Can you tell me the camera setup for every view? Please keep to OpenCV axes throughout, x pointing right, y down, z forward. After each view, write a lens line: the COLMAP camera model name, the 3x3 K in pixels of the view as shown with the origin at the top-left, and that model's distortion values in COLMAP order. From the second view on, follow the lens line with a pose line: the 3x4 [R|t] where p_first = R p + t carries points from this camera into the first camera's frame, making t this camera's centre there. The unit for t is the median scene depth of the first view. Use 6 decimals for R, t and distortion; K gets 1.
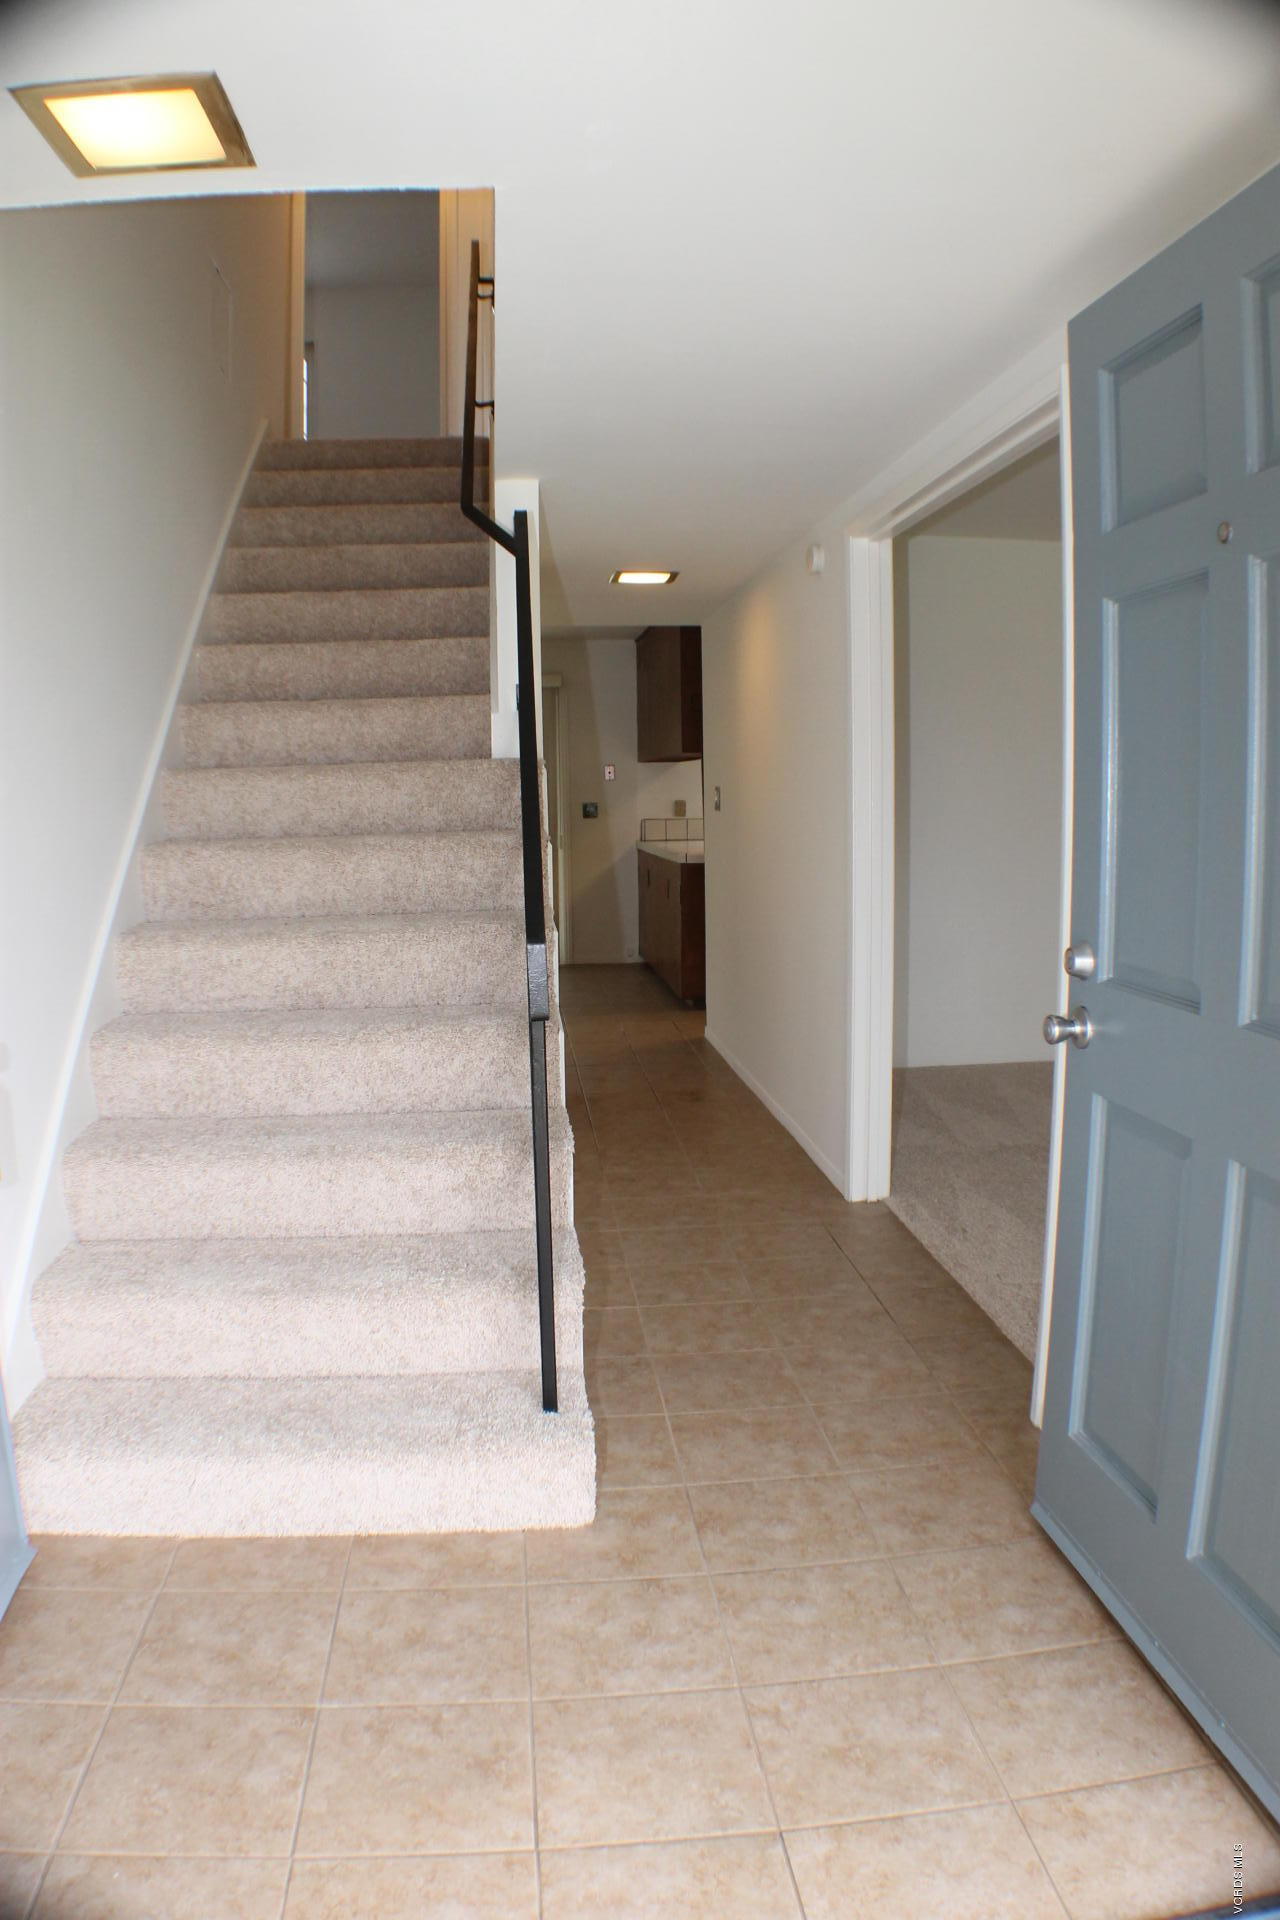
lens RADIAL K [[1377.4, 0, 646.0], [0, 1377.4, 960.7], [0, 0, 1]] dist [-0.221566, 0.071773]
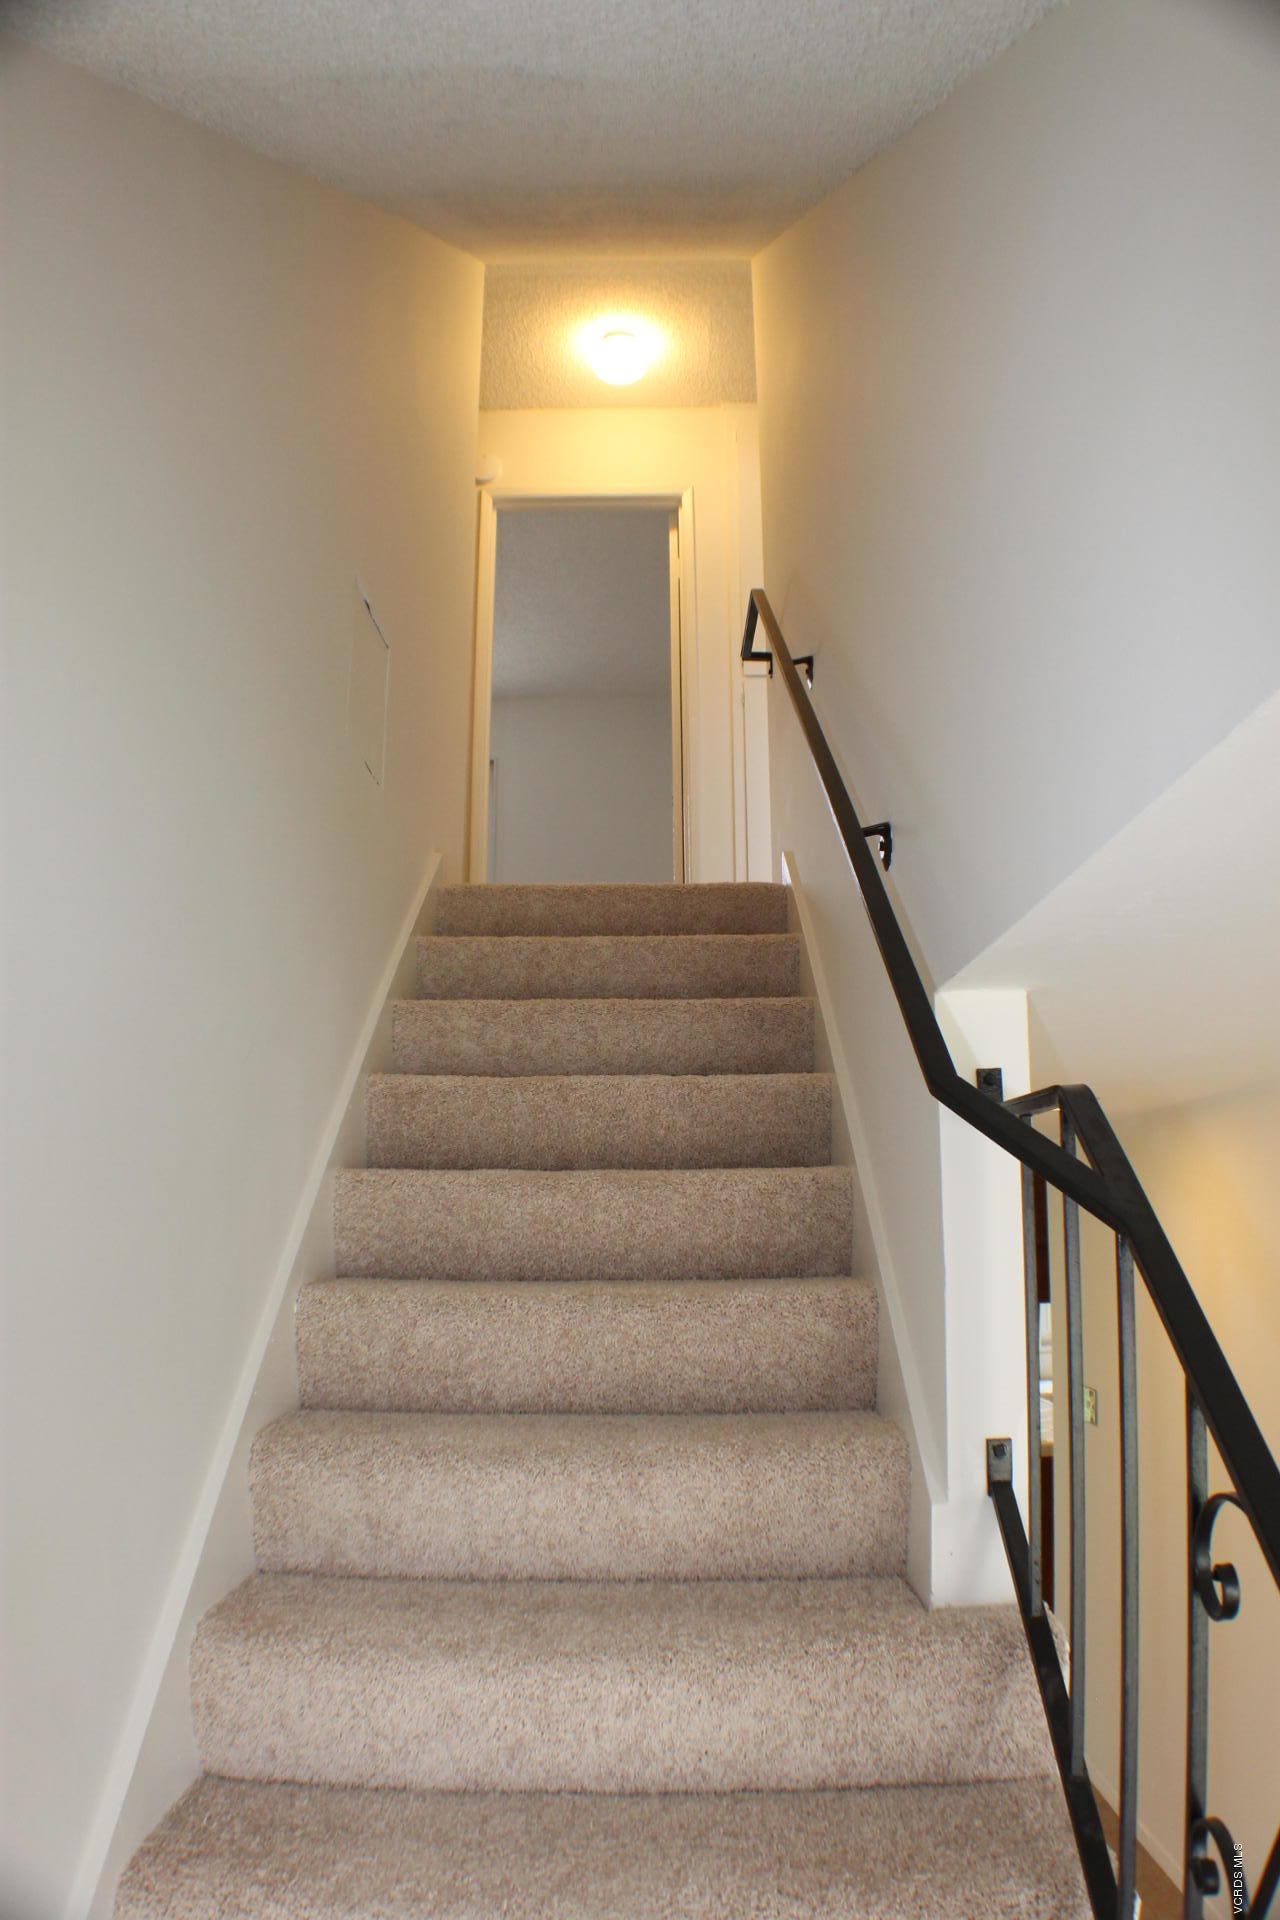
lens RADIAL K [[1377.4, 0, 634.1], [0, 1377.4, 962.2], [0, 0, 1]] dist [-0.221566, 0.071773]
pose [[0.993423, -0.009161, -0.114139, -0.139637], [-0.026087, 0.952476, -0.303494, -0.189930], [0.111495, 0.304475, 0.945972, 0.459033]]
